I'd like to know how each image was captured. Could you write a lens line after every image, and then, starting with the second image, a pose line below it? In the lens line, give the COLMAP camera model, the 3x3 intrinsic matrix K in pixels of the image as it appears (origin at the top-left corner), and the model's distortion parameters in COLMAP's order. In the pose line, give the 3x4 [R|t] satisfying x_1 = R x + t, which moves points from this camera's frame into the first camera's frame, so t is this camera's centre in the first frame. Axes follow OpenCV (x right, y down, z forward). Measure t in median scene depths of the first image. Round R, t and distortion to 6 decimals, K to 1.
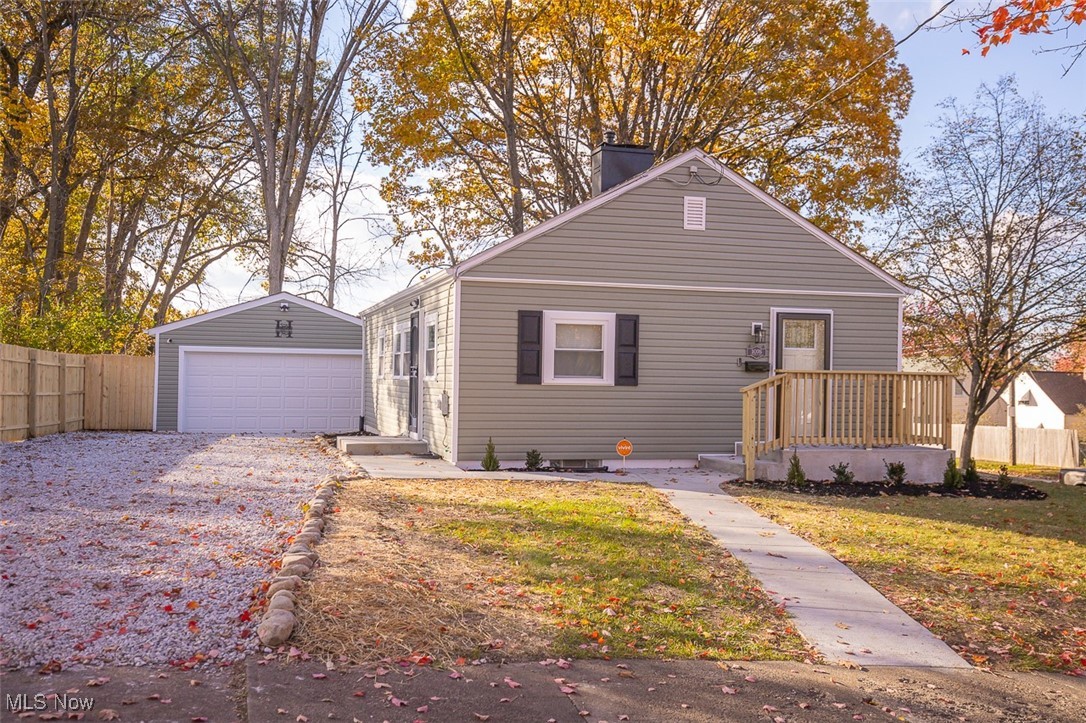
lens RADIAL K [[997.5, 0, 543.0], [0, 997.5, 361.5], [0, 0, 1]] dist [0.119948, 0.004797]
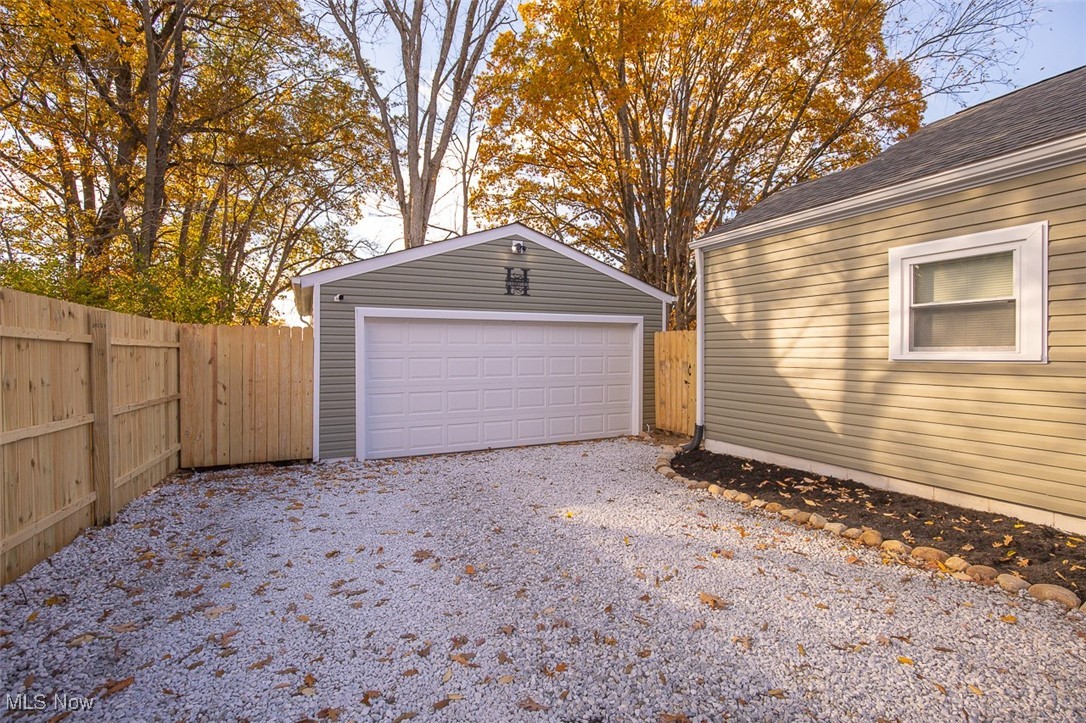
lens RADIAL K [[502.1, 0, 544.5], [0, 502.1, 348.2], [0, 0, 1]] dist [-0.011931, 0.000227]
pose [[0.985673, -0.020279, 0.167444, -0.510116], [0.019200, 0.999783, 0.008061, 0.012086], [-0.167571, -0.004731, 0.985849, 1.191030]]
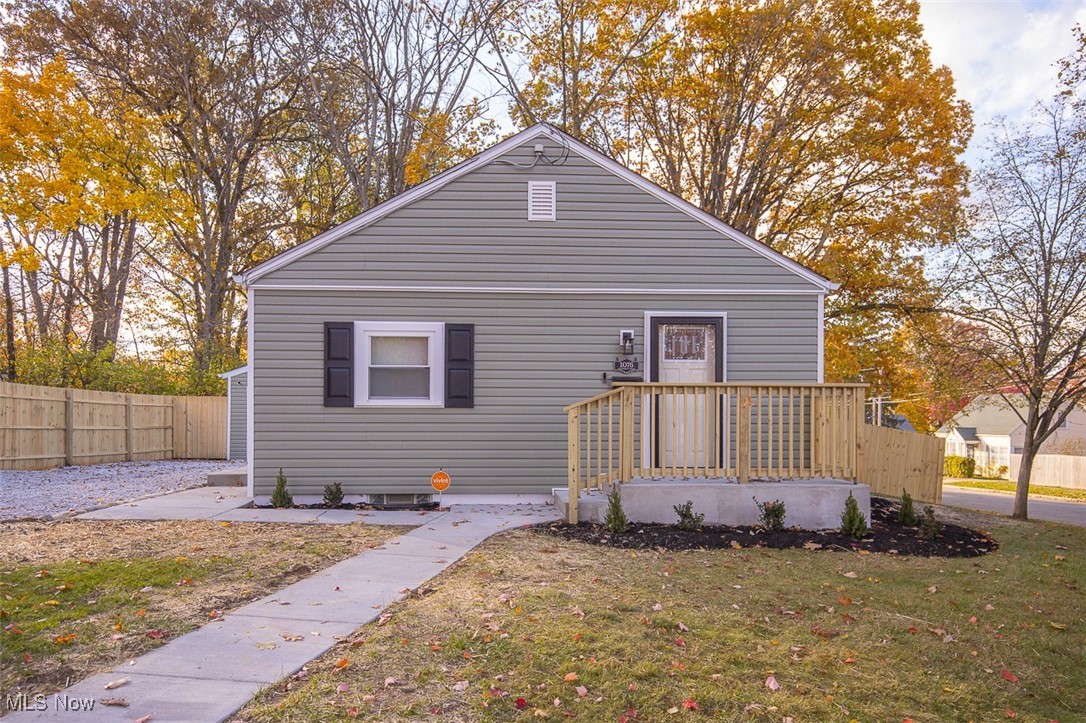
lens RADIAL K [[760.2, 0, 542.6], [0, 760.2, 409.3], [0, 0, 1]] dist [0.030420, -0.002701]
pose [[0.971872, -0.015201, -0.235020, 0.299083], [0.015553, 0.999879, -0.000357, 0.026622], [0.234997, -0.003308, 0.971991, 0.381336]]
